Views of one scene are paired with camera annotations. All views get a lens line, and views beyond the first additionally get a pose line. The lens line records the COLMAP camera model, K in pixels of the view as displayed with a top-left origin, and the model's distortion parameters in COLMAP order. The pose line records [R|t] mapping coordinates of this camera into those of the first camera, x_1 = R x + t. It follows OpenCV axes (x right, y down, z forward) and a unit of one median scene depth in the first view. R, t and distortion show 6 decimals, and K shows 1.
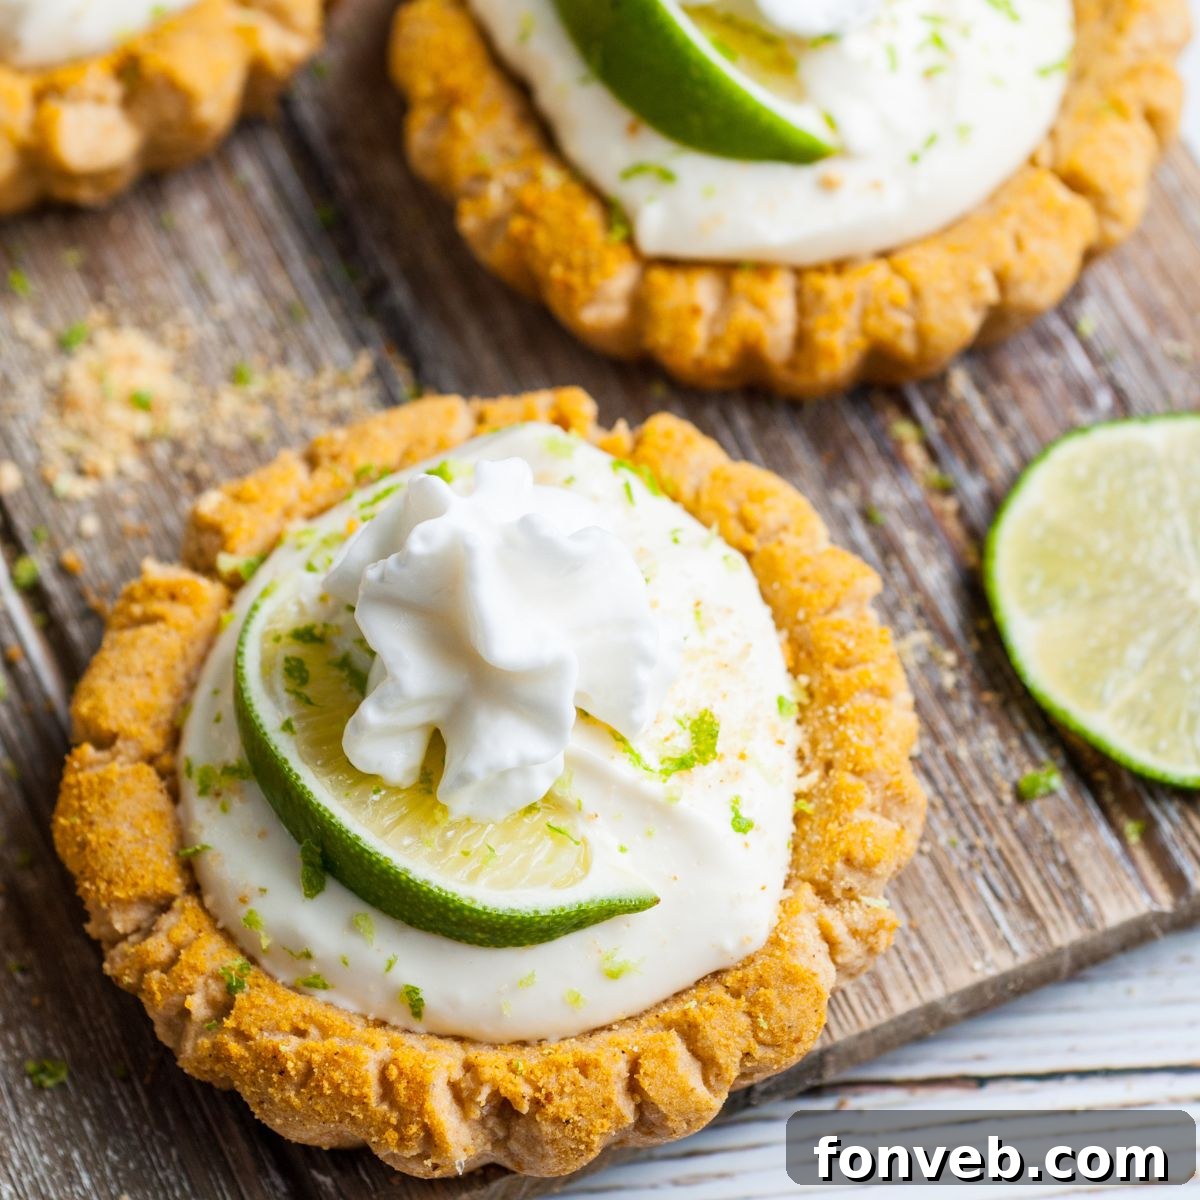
lens RADIAL K [[4833.5, 0, 602.0], [0, 4833.5, 599.0], [0, 0, 1]] dist [-0.038585, 0.000000]
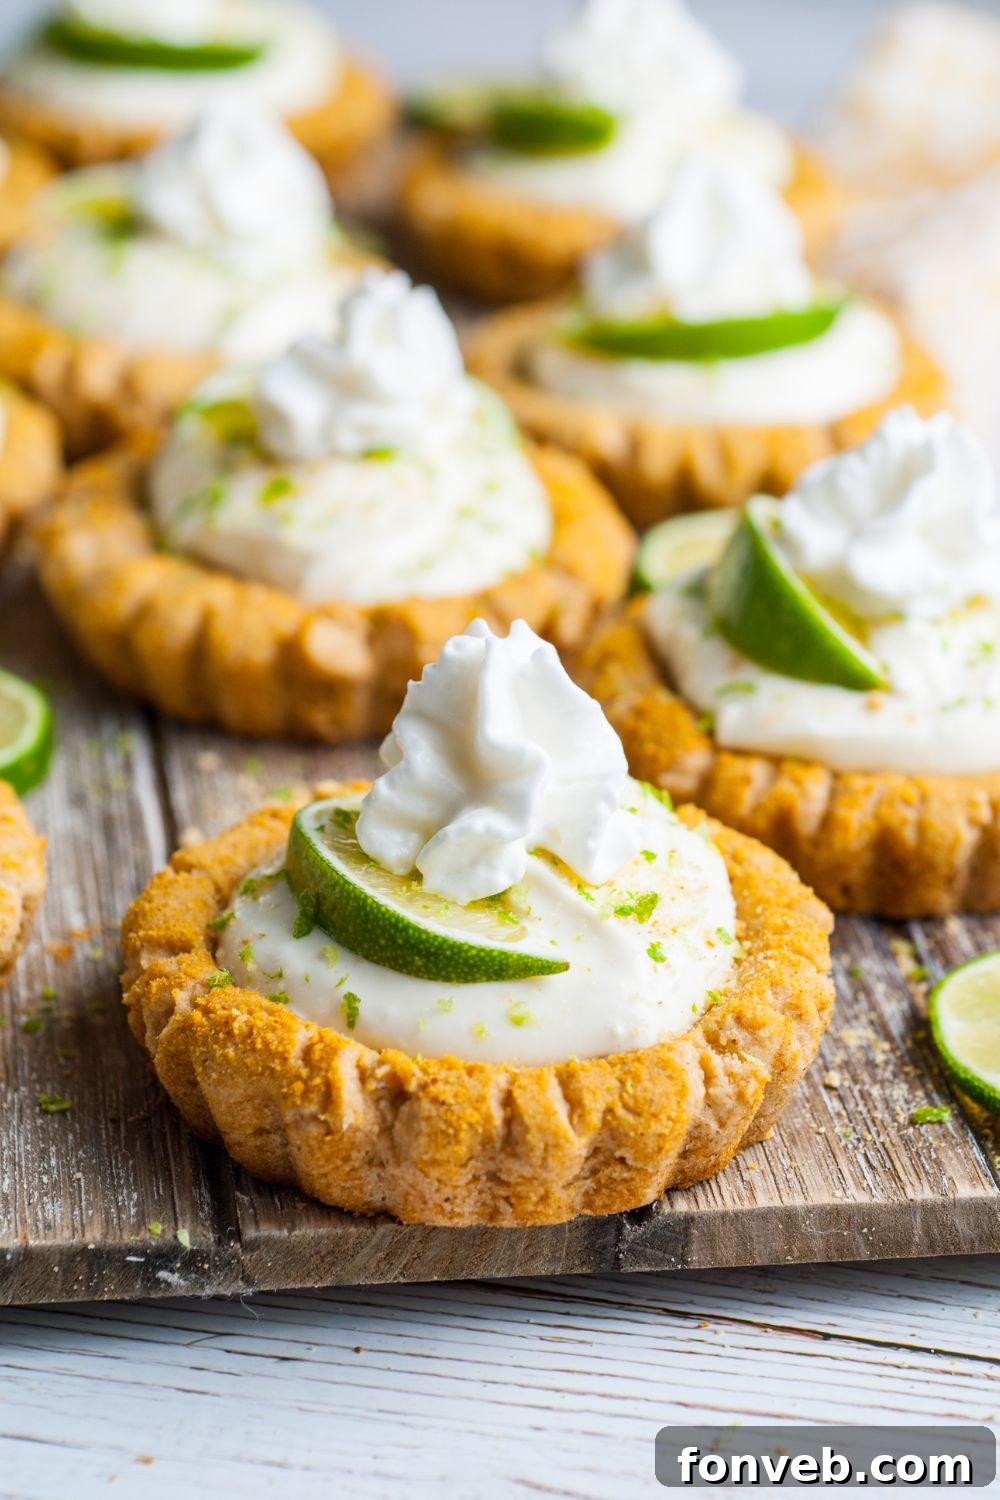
lens RADIAL K [[4026.8, 0, 494.9], [0, 4026.8, 749.8], [0, 0, 1]] dist [-0.030057, 0.000000]
pose [[0.958523, 0.167146, -0.230859, 0.210445], [-0.266940, 0.810330, -0.521640, 0.531221], [0.099883, 0.561630, 0.821338, 0.146101]]
